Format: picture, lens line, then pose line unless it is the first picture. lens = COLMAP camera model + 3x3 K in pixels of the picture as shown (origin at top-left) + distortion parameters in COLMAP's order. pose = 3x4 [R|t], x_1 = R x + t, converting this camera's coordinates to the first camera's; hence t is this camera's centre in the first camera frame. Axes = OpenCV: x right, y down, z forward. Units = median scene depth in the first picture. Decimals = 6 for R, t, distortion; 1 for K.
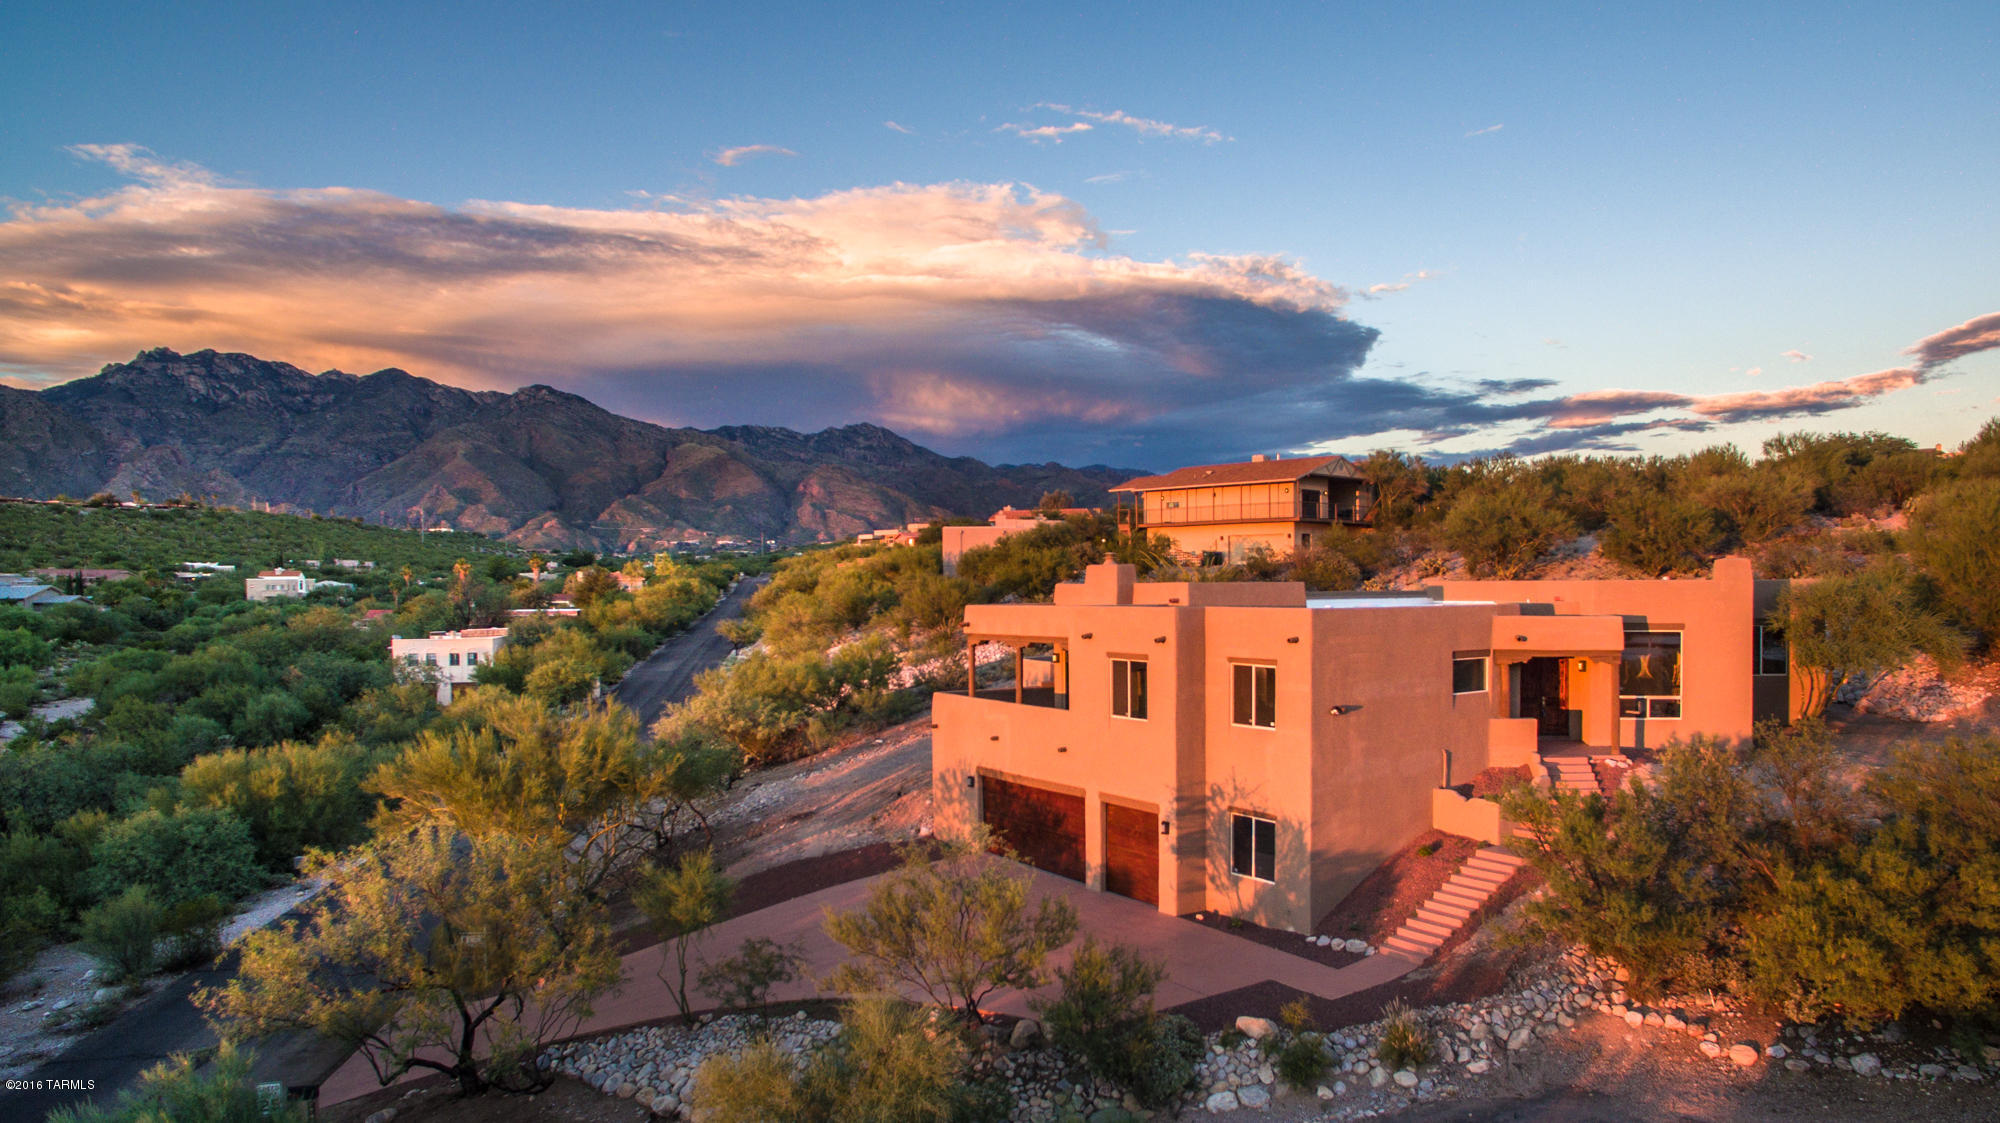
lens RADIAL K [[1224.9, 0, 1057.4], [0, 1224.9, 603.9], [0, 0, 1]] dist [-0.137782, 0.112386]
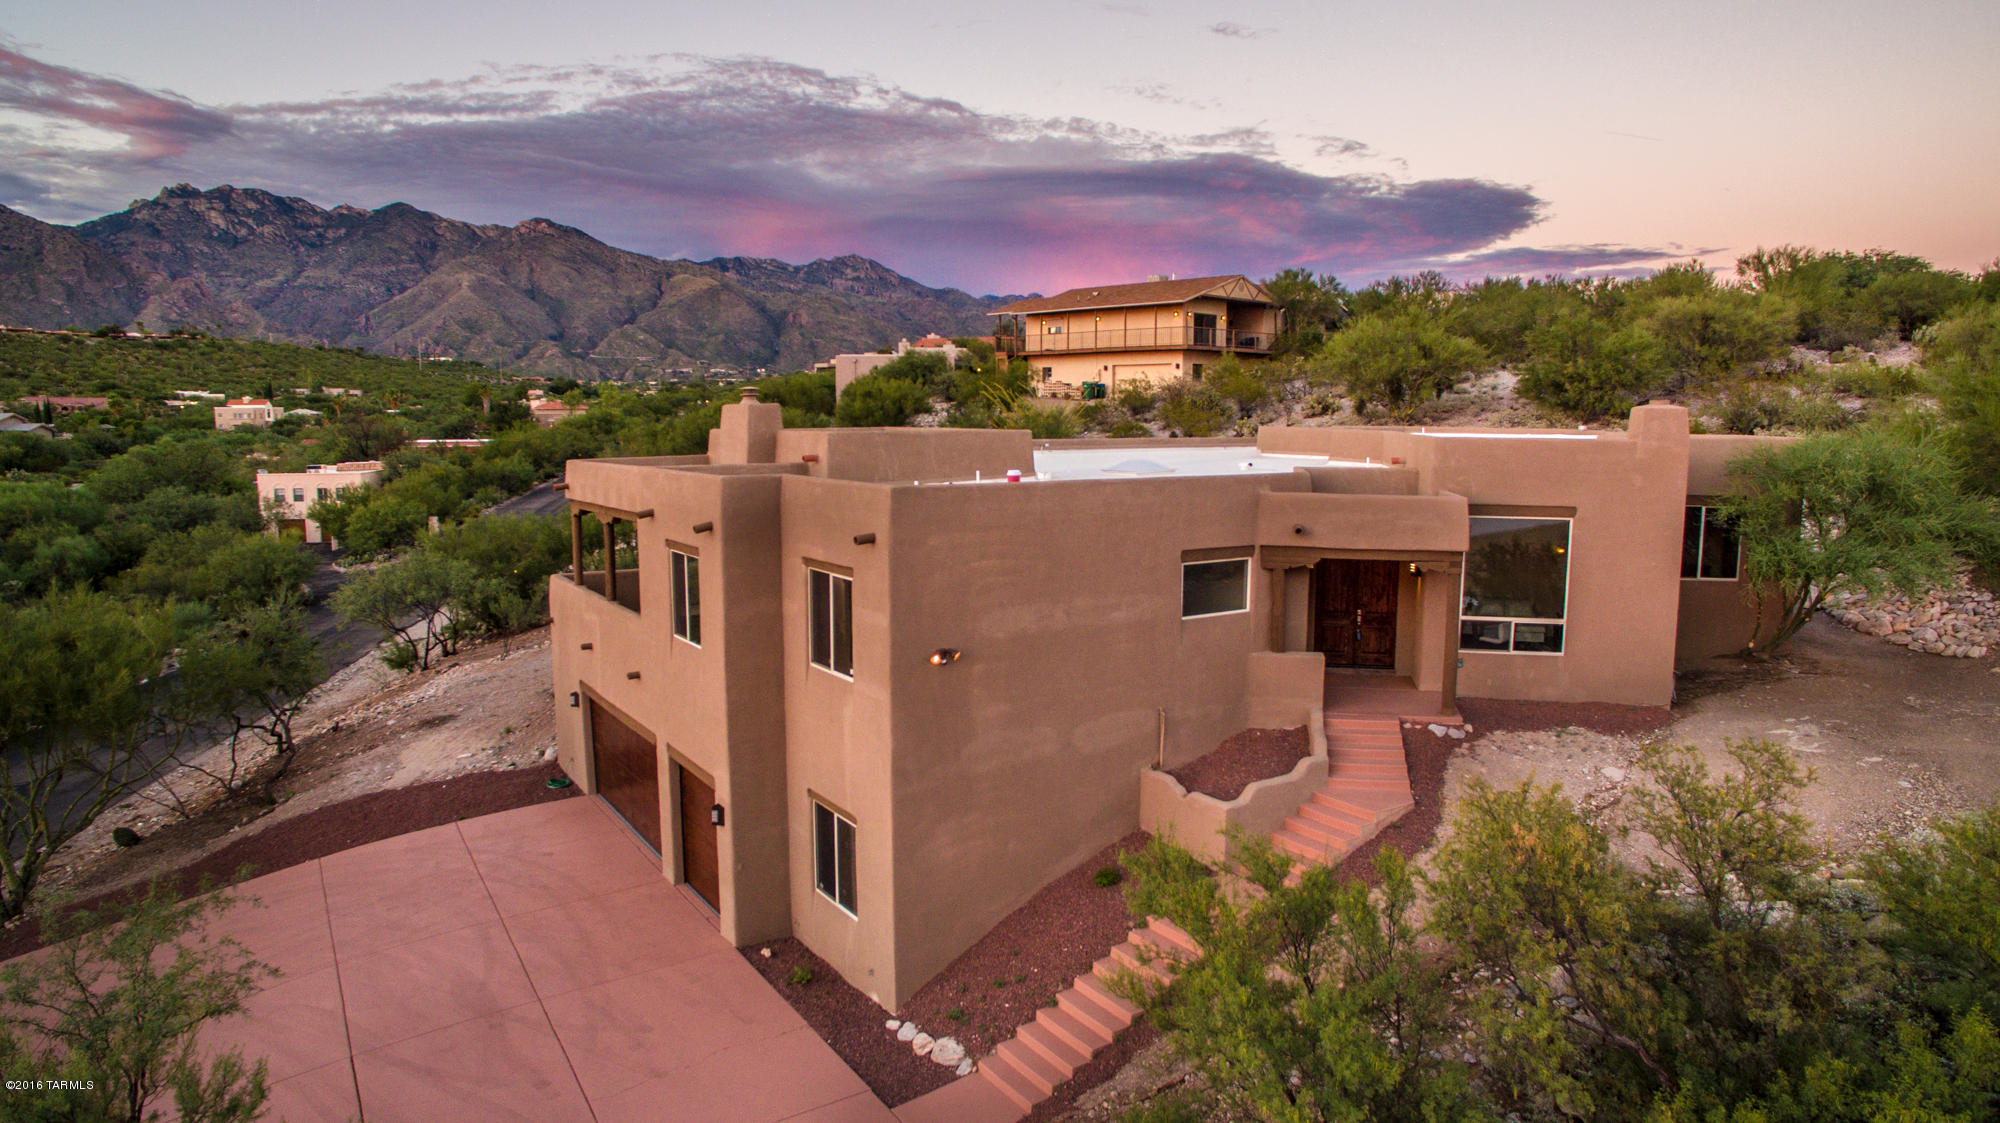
lens RADIAL K [[1169.4, 0, 983.9], [0, 1169.4, 565.6], [0, 0, 1]] dist [-0.126558, 0.094238]
pose [[0.998935, 0.013537, -0.044120, 0.089815], [-0.008401, 0.993378, 0.114582, -0.007450], [0.045378, -0.114089, 0.992434, 0.142687]]
